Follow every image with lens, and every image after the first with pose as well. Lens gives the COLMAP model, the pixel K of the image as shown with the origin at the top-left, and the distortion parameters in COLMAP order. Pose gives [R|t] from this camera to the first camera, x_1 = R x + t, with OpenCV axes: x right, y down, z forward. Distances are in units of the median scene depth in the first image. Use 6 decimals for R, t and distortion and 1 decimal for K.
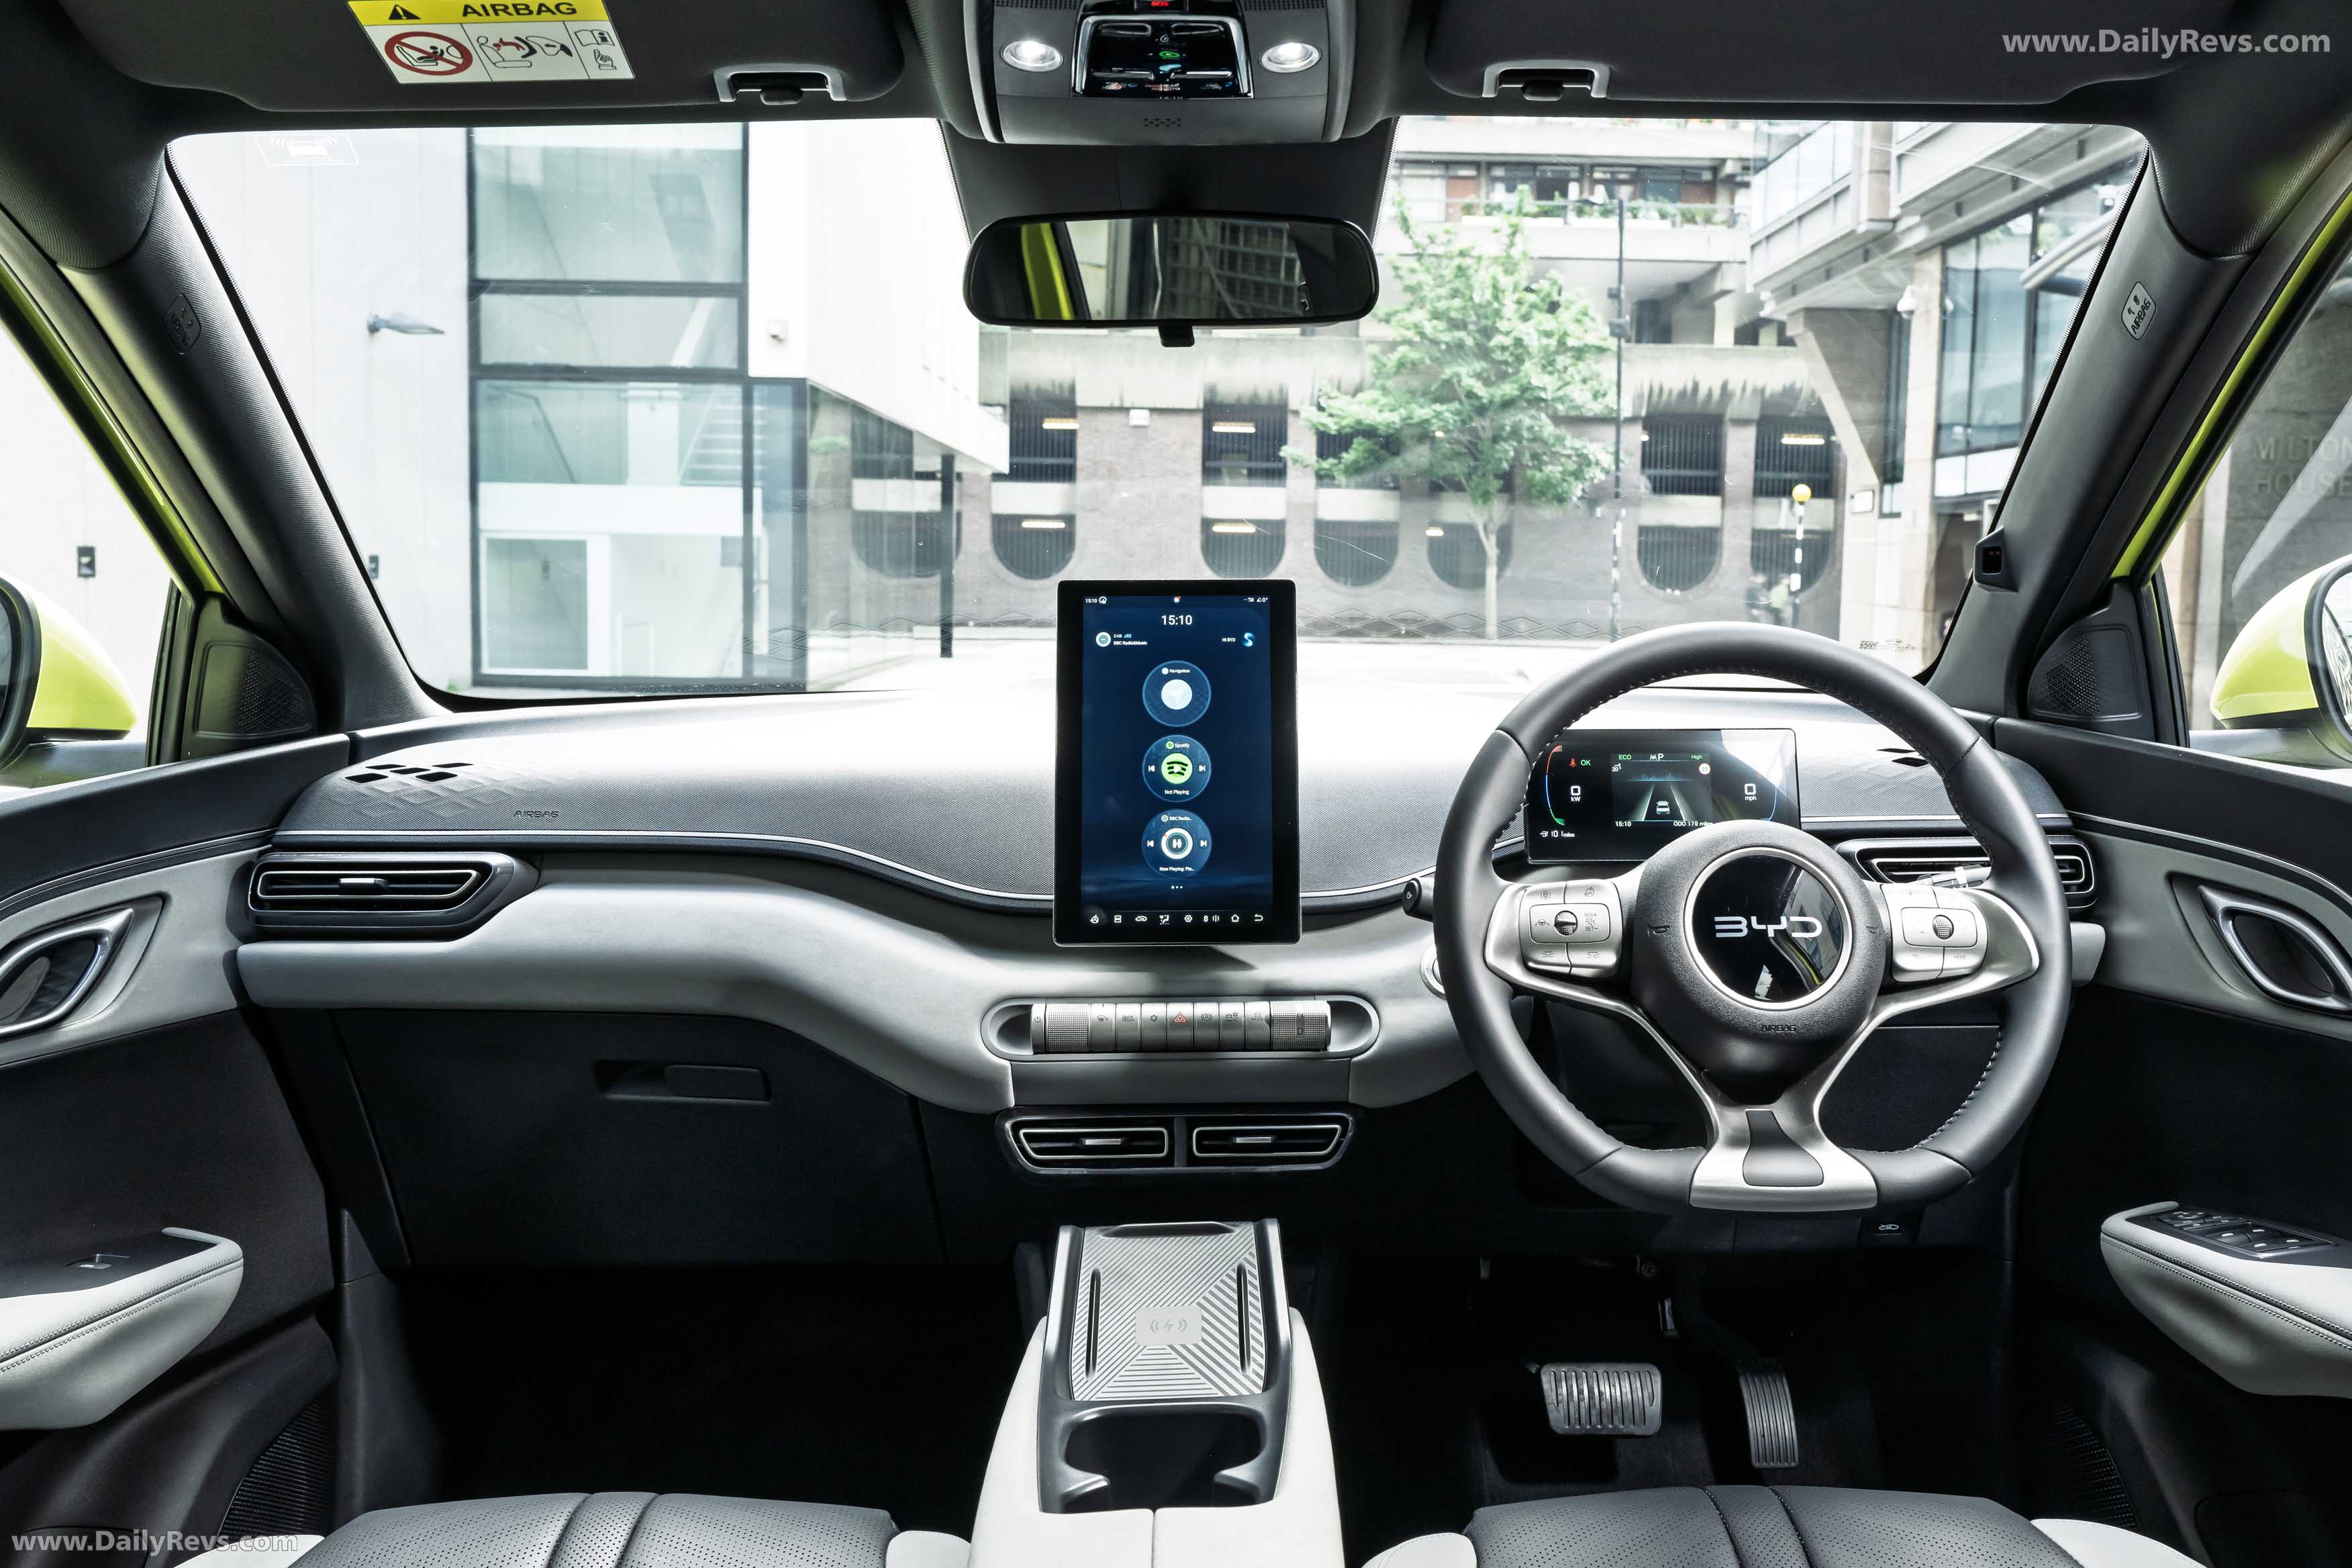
lens RADIAL K [[1927.7, 0, 1220.1], [0, 1927.7, 746.1], [0, 0, 1]] dist [-0.006770, -0.001739]
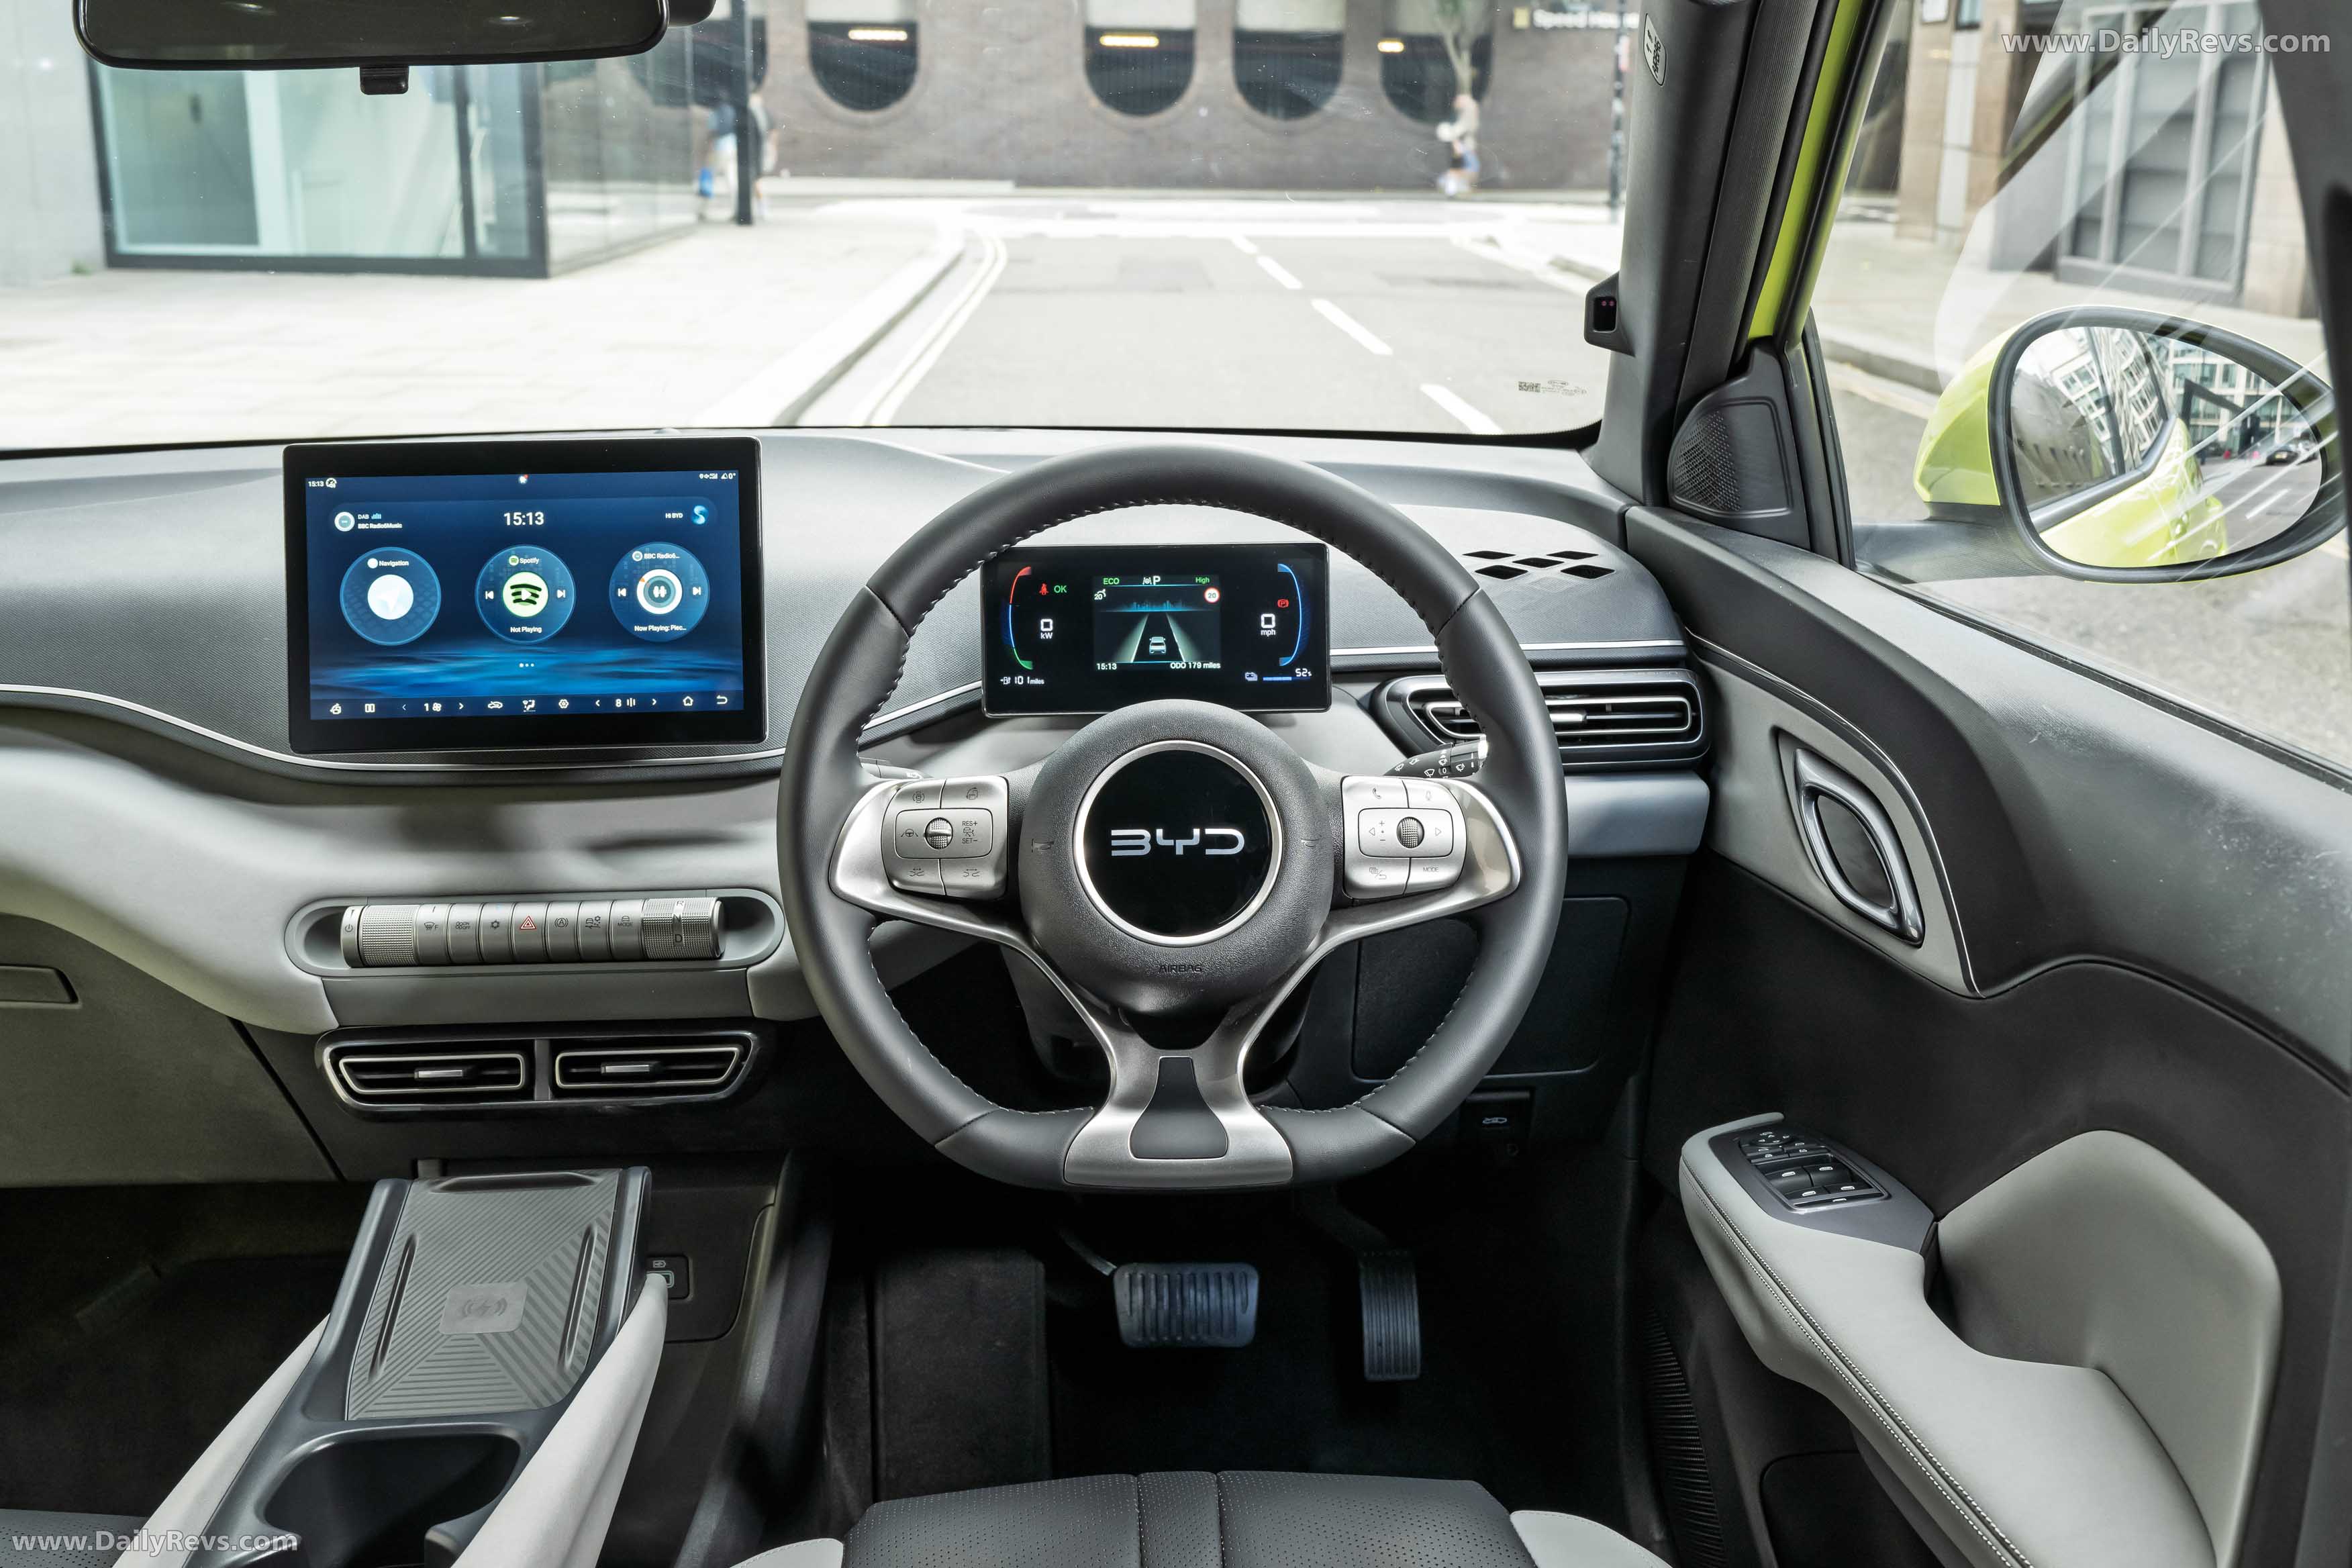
lens RADIAL K [[2442.0, 0, 1176.0], [0, 2442.0, 784.0], [0, 0, 1]] dist [0.005773, 0.002219]
pose [[0.999657, -0.009558, 0.024381, 0.233206], [0.004972, 0.983350, 0.181651, -0.104081], [-0.025711, -0.181468, 0.983061, -0.000892]]
